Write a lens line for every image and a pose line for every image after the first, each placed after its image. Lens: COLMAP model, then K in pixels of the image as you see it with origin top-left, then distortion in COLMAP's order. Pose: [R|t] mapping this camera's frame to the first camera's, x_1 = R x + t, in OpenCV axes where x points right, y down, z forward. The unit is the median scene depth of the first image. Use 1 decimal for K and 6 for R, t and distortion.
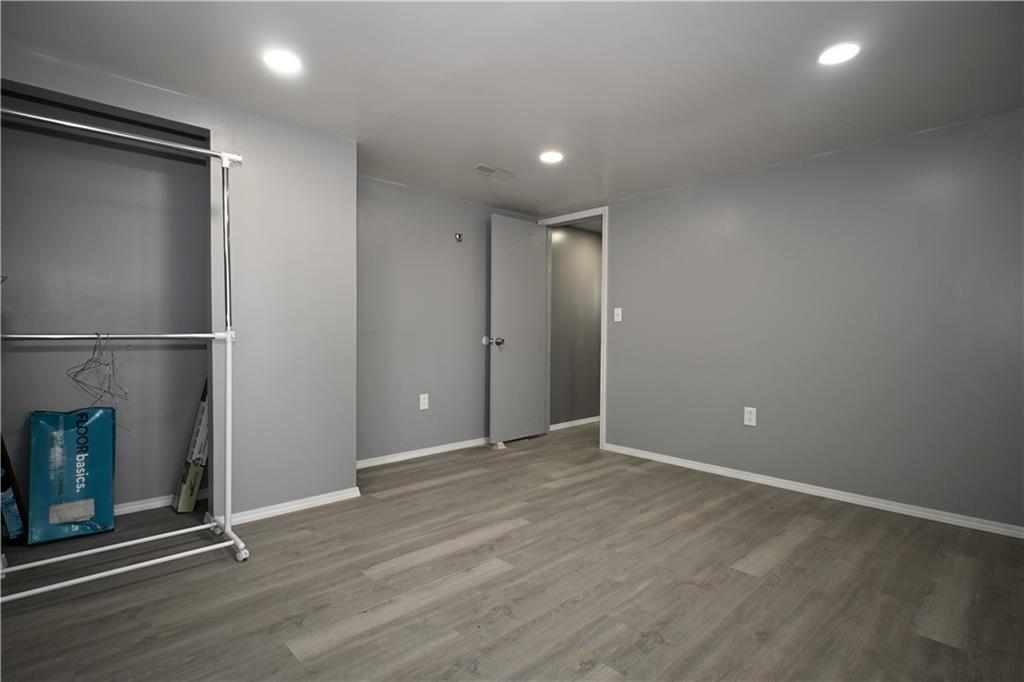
lens RADIAL K [[497.9, 0, 506.7], [0, 497.9, 337.4], [0, 0, 1]] dist [-0.005874, 0.003201]
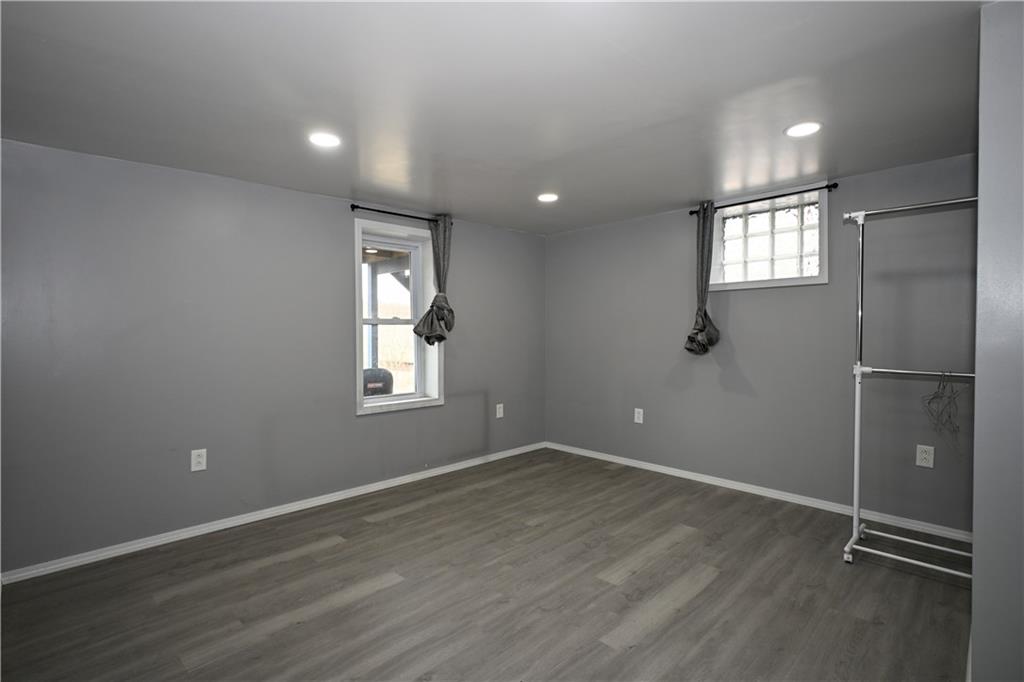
lens RADIAL K [[497.9, 0, 515.0], [0, 497.9, 339.2], [0, 0, 1]] dist [-0.005874, 0.003201]
pose [[-0.998561, -0.002135, -0.053584, 0.255144], [-0.003582, 0.999631, 0.026912, -0.109794], [0.053506, 0.027065, -0.998201, 2.048764]]
